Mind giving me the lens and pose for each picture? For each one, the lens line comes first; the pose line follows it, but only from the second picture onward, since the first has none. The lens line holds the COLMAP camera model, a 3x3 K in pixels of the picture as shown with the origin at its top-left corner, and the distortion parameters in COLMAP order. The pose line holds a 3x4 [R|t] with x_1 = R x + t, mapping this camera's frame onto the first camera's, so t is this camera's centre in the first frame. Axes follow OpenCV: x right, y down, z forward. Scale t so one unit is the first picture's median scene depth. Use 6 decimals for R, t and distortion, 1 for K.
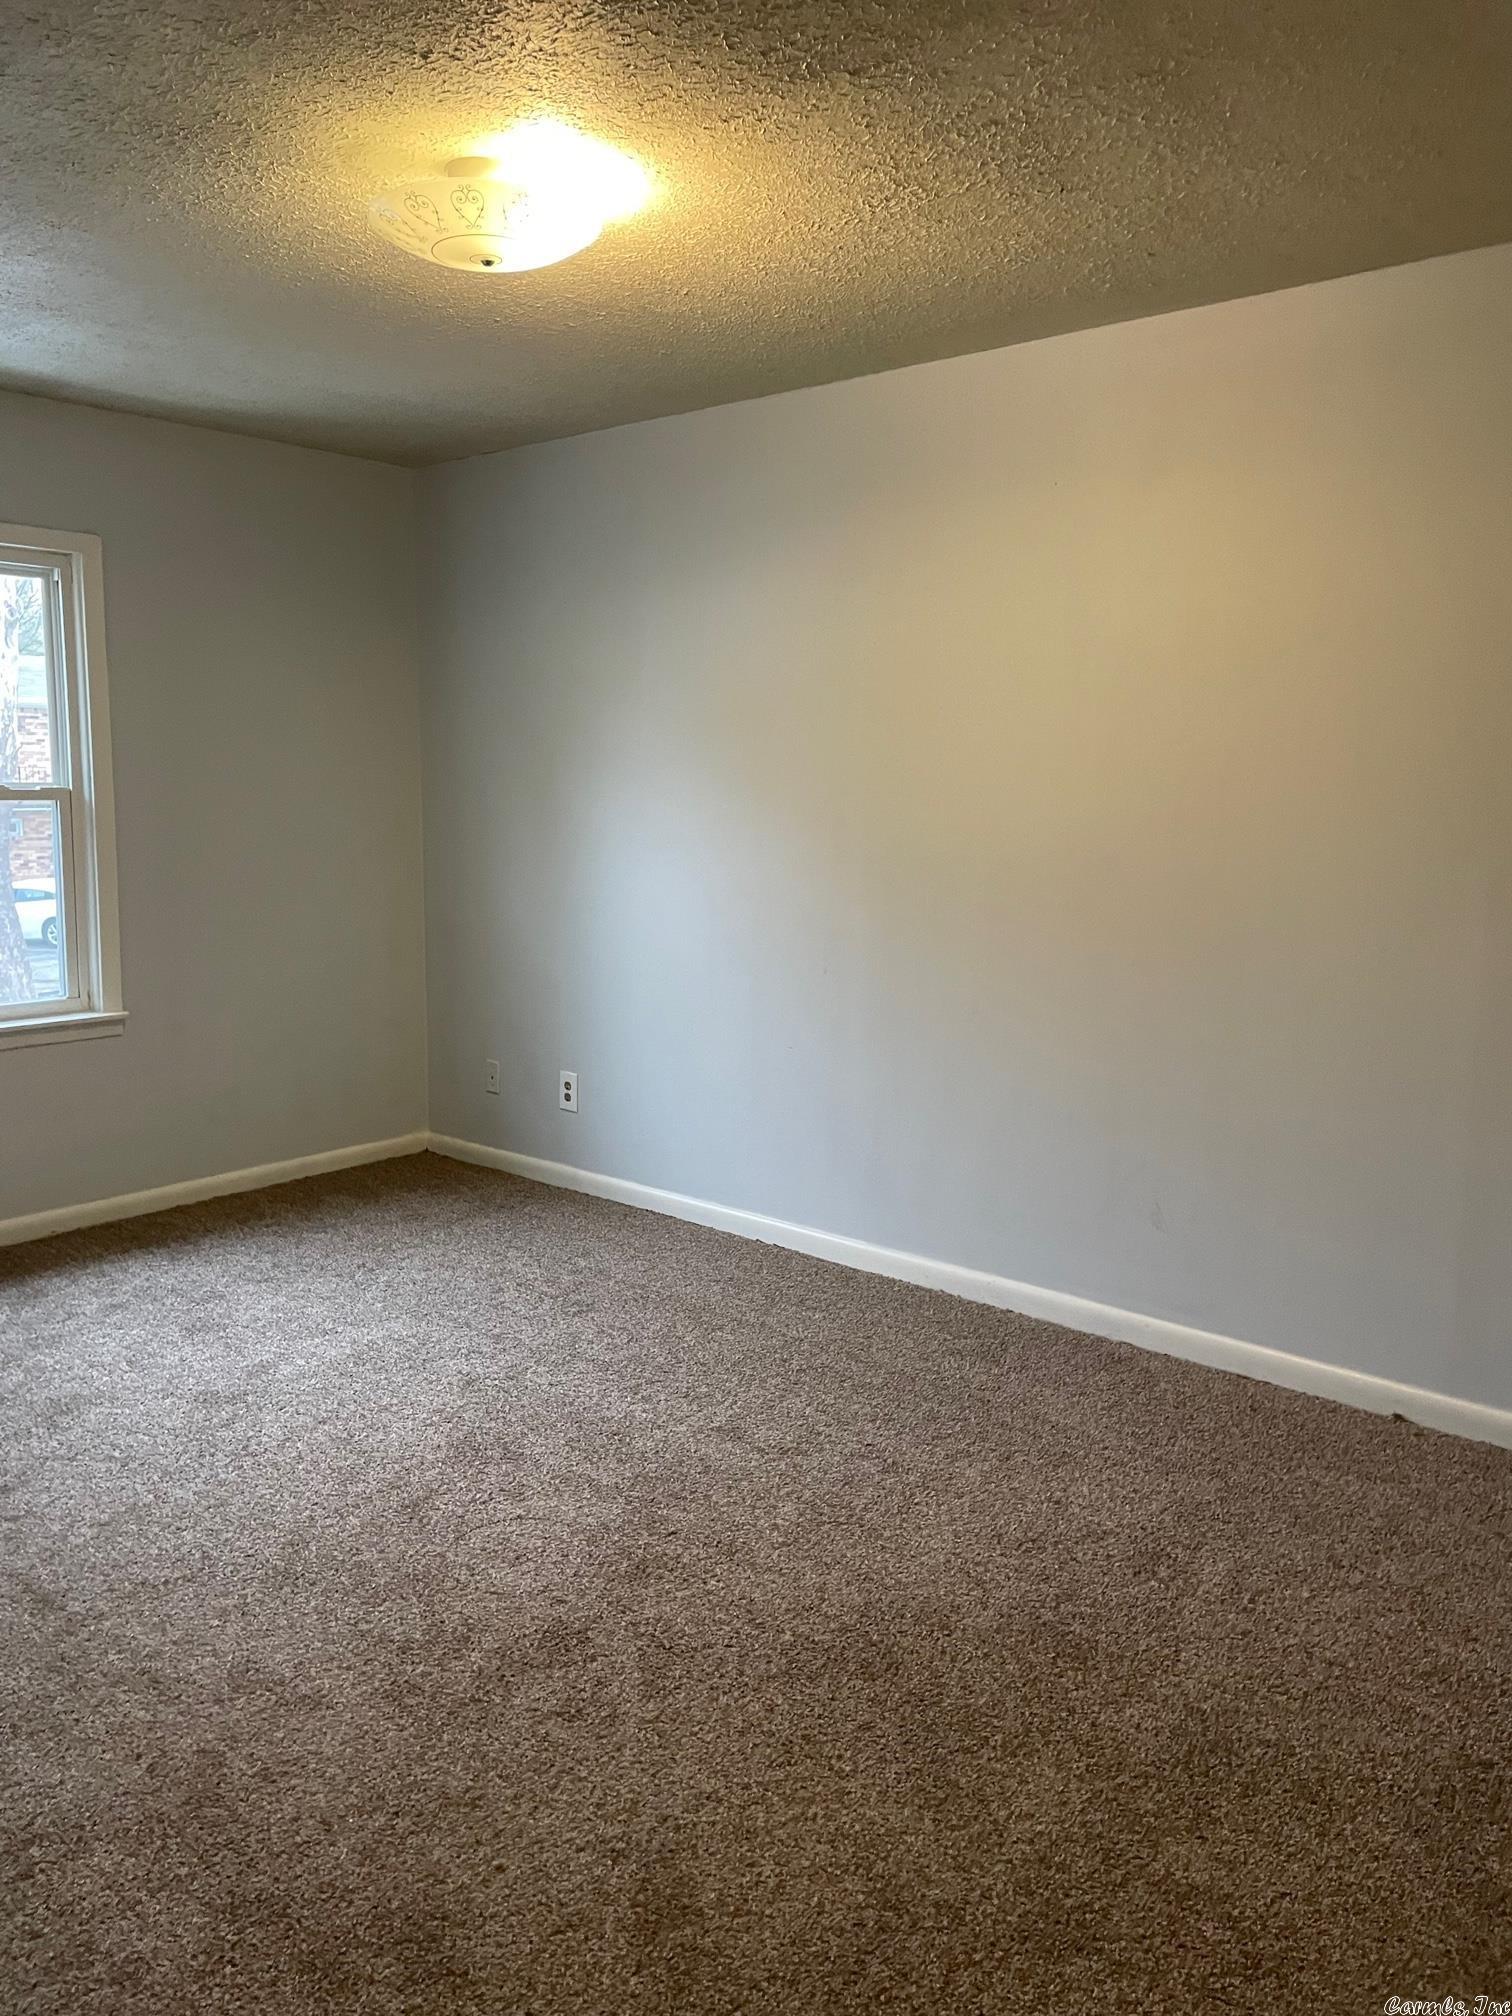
lens RADIAL K [[1517.5, 0, 749.7], [0, 1517.5, 1000.6], [0, 0, 1]] dist [0.102316, -0.123225]
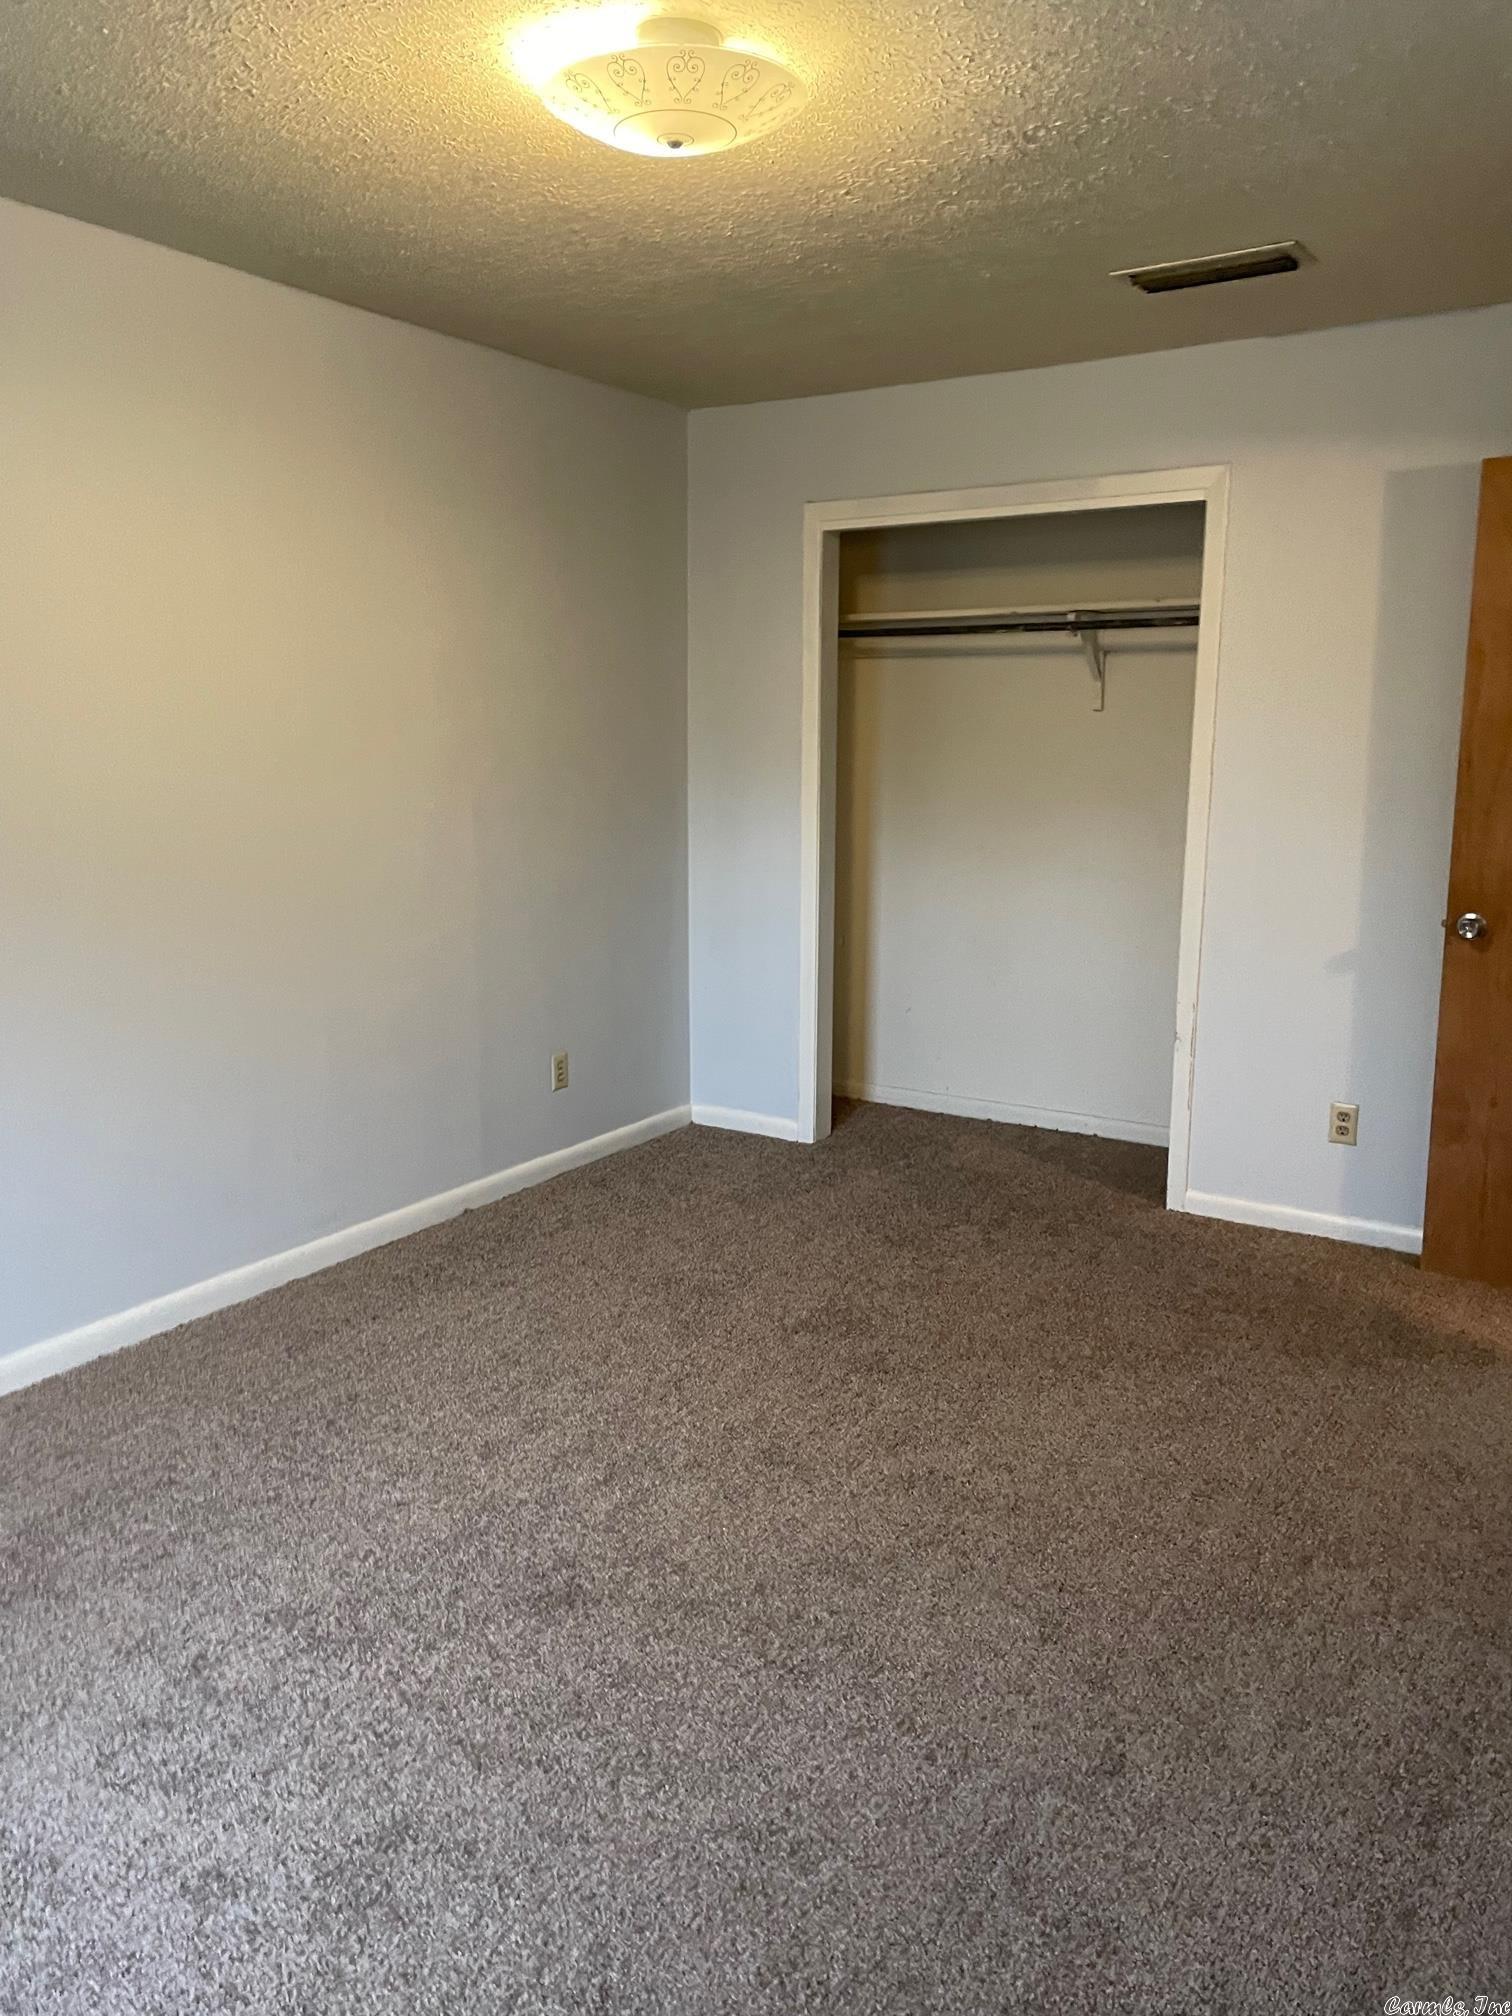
lens RADIAL K [[1517.5, 0, 749.7], [0, 1517.5, 1000.6], [0, 0, 1]] dist [0.102316, -0.123225]
pose [[-0.154947, -0.184395, 0.970562, -0.864590], [0.147146, 0.967161, 0.207240, -0.142479], [-0.976903, 0.174925, -0.122726, 0.900305]]
